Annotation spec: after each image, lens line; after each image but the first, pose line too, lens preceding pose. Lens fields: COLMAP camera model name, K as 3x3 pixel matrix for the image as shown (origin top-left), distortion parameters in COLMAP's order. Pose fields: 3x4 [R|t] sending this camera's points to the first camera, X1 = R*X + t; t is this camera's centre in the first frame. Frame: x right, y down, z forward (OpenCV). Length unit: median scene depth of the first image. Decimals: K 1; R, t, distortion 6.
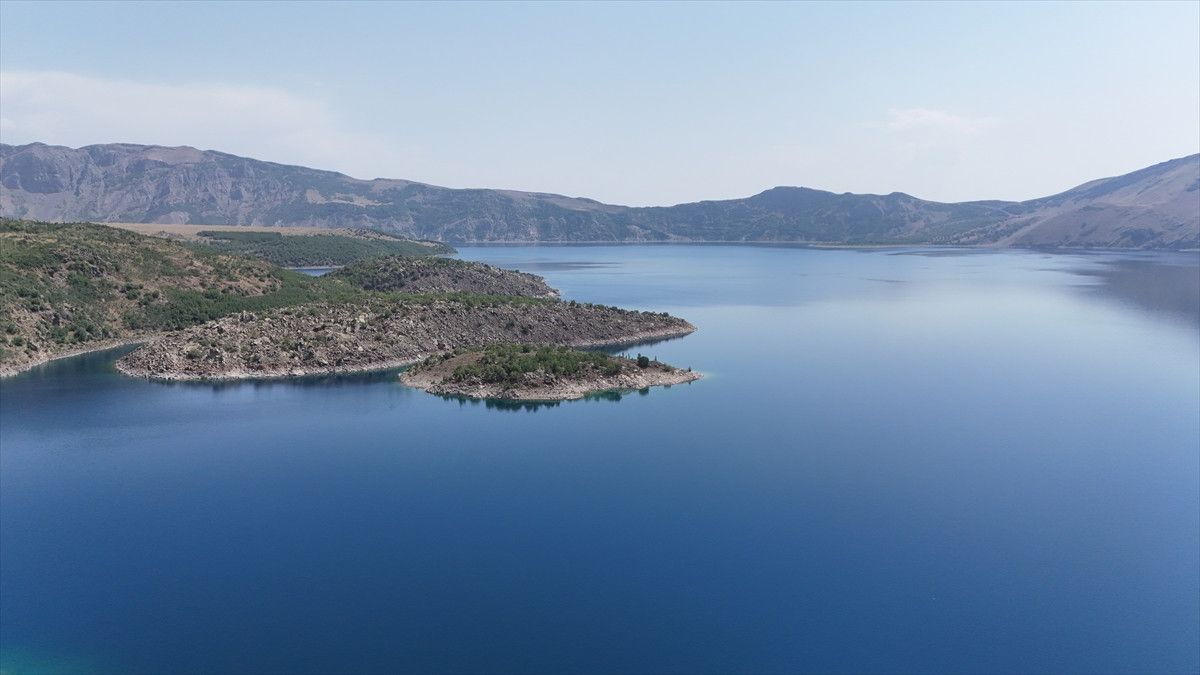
lens RADIAL K [[884.4, 0, 595.4], [0, 884.4, 343.2], [0, 0, 1]] dist [0.066109, -0.056858]
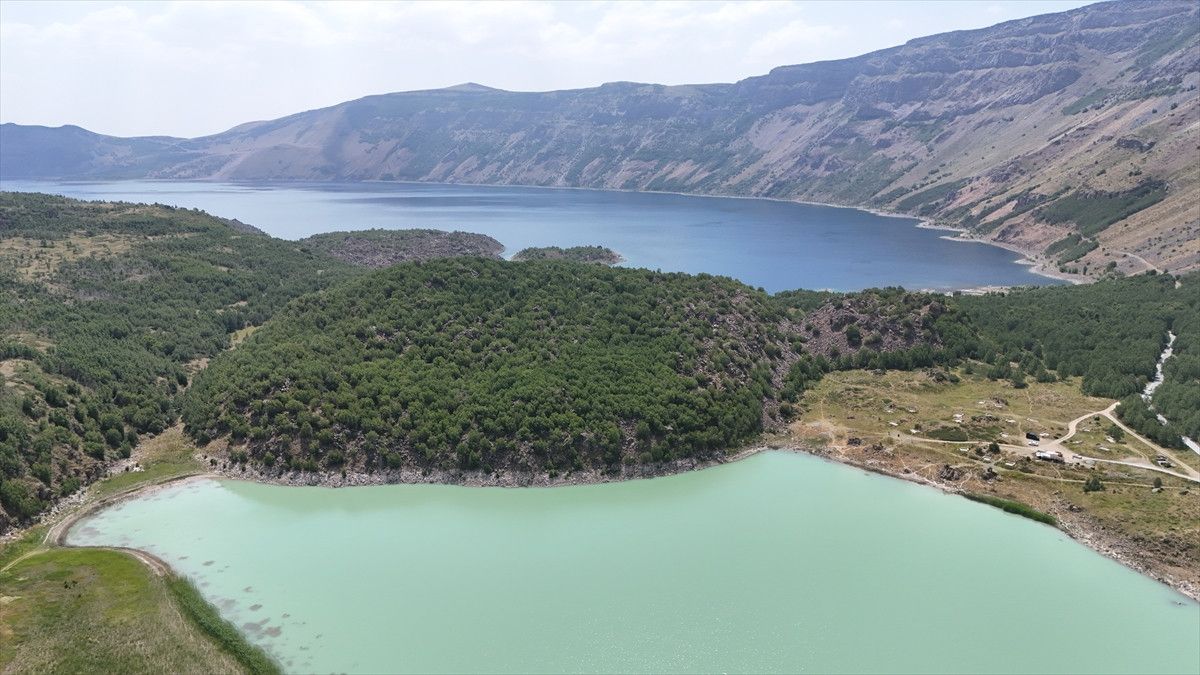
lens RADIAL K [[884.4, 0, 599.6], [0, 884.4, 337.8], [0, 0, 1]] dist [0.066109, -0.056858]
pose [[0.511346, -0.172293, 0.841926, -0.257767], [0.106689, 0.984845, 0.136742, -0.009283], [-0.852726, 0.019902, 0.521978, -0.027571]]
